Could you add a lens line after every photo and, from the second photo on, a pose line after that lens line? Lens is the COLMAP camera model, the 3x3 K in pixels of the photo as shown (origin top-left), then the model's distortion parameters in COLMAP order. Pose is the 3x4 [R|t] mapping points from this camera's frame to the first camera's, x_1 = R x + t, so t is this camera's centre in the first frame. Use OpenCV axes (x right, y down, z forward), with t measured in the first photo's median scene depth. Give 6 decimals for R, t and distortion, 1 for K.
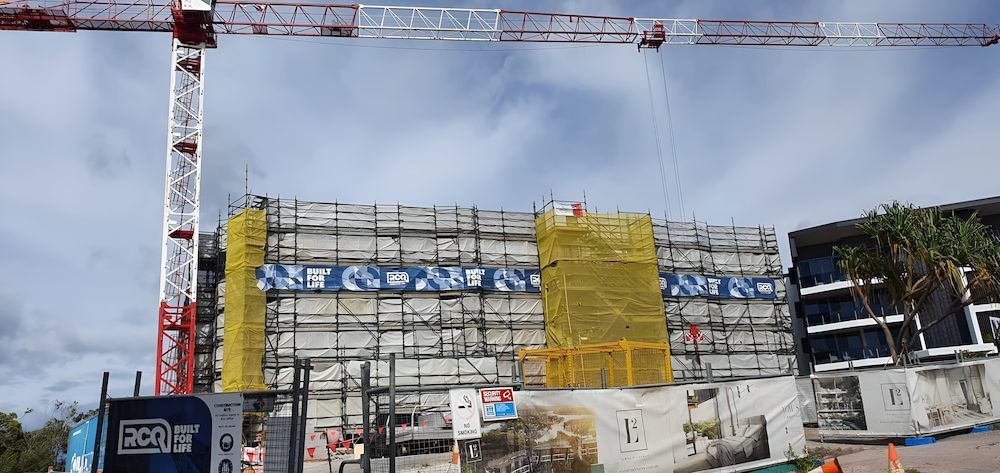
lens RADIAL K [[762.0, 0, 485.2], [0, 762.0, 209.6], [0, 0, 1]] dist [0.224859, -0.713125]
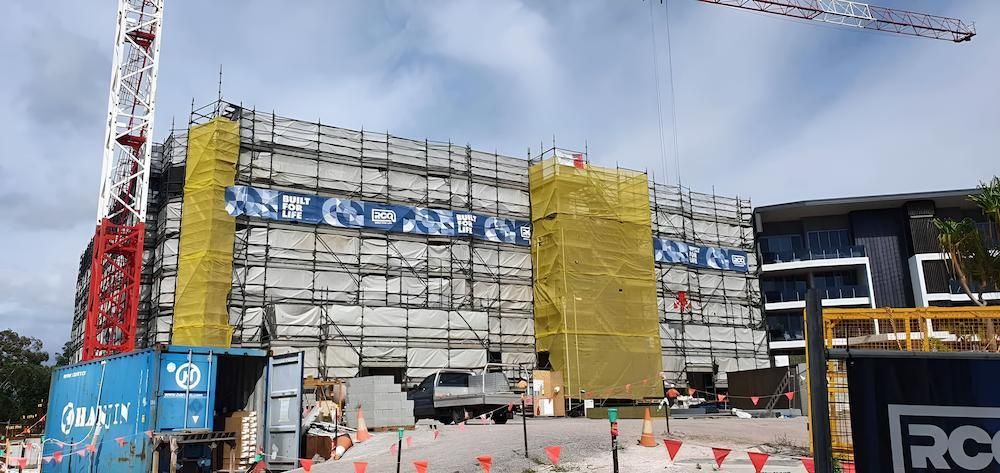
lens RADIAL K [[762.0, 0, 485.2], [0, 762.0, 209.6], [0, 0, 1]] dist [0.224859, -0.713125]
pose [[0.983333, 0.089976, 0.157991, -0.136232], [-0.098259, 0.994125, 0.045403, 0.029522], [-0.152978, -0.060171, 0.986396, 0.111825]]
